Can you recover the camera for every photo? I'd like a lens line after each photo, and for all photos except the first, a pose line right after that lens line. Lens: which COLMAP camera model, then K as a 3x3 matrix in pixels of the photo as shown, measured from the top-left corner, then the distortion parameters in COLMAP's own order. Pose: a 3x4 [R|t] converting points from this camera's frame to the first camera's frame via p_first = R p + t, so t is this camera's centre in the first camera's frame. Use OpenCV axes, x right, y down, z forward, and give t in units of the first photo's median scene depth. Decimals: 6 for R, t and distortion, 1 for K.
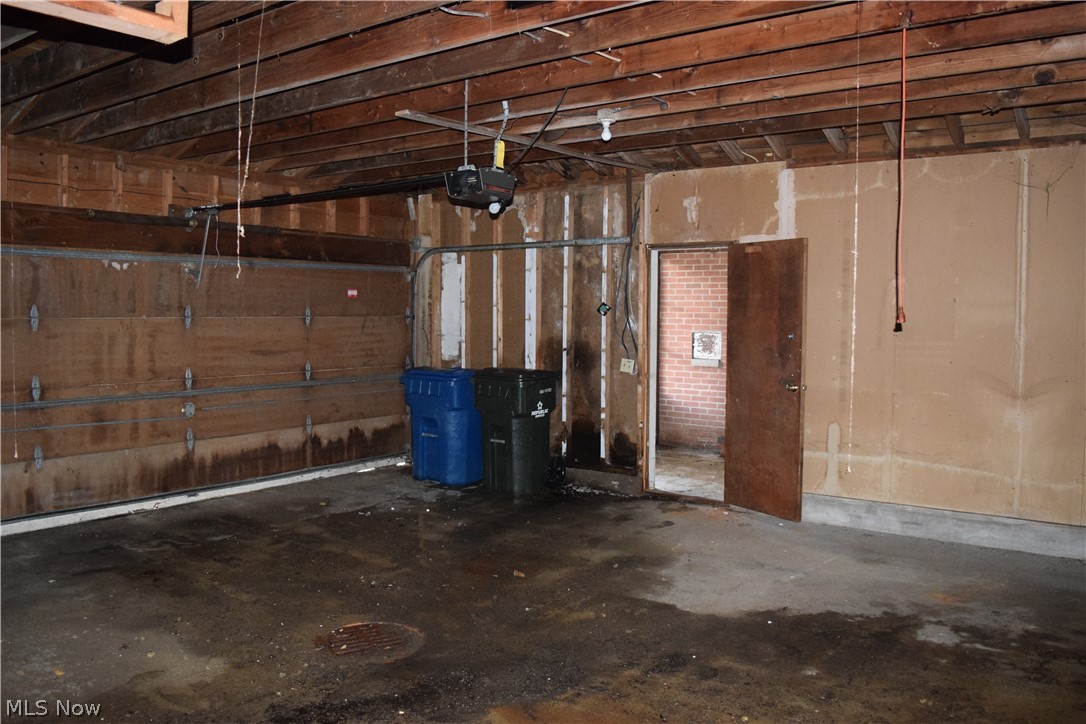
lens RADIAL K [[848.7, 0, 542.1], [0, 848.7, 361.4], [0, 0, 1]] dist [-0.097789, 0.024506]
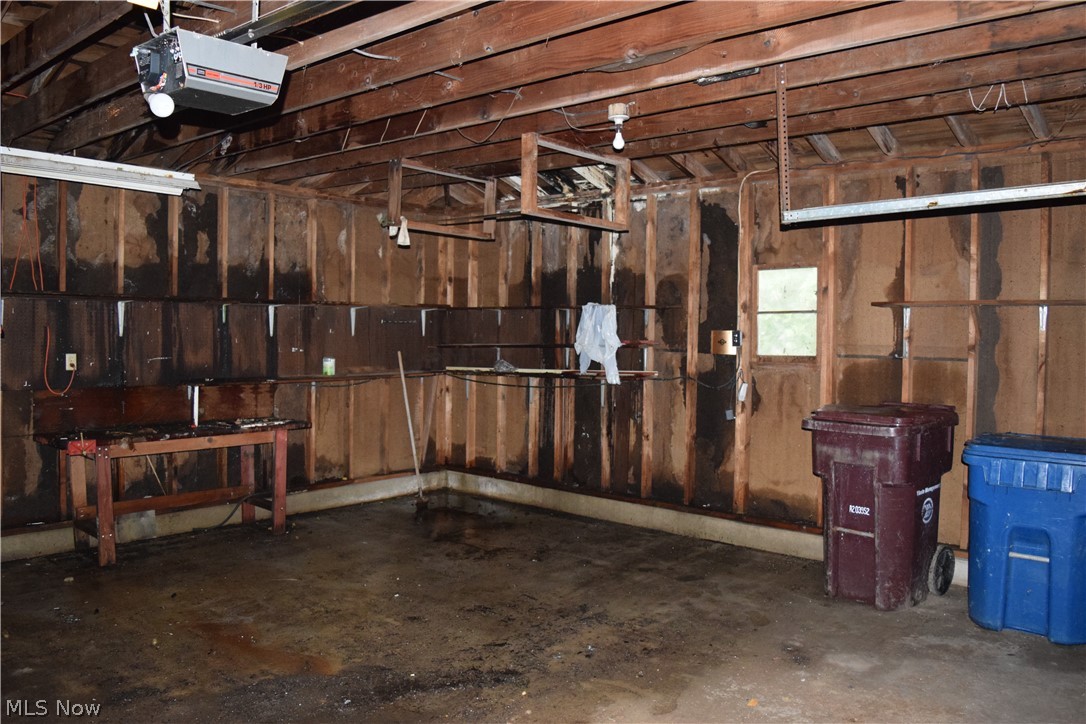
lens RADIAL K [[848.7, 0, 543.9], [0, 848.7, 359.4], [0, 0, 1]] dist [-0.097789, 0.024506]
pose [[-0.996017, -0.026103, 0.085261, -0.409044], [-0.017992, 0.995358, 0.094542, -0.123798], [-0.087333, 0.092632, -0.991863, 1.953984]]
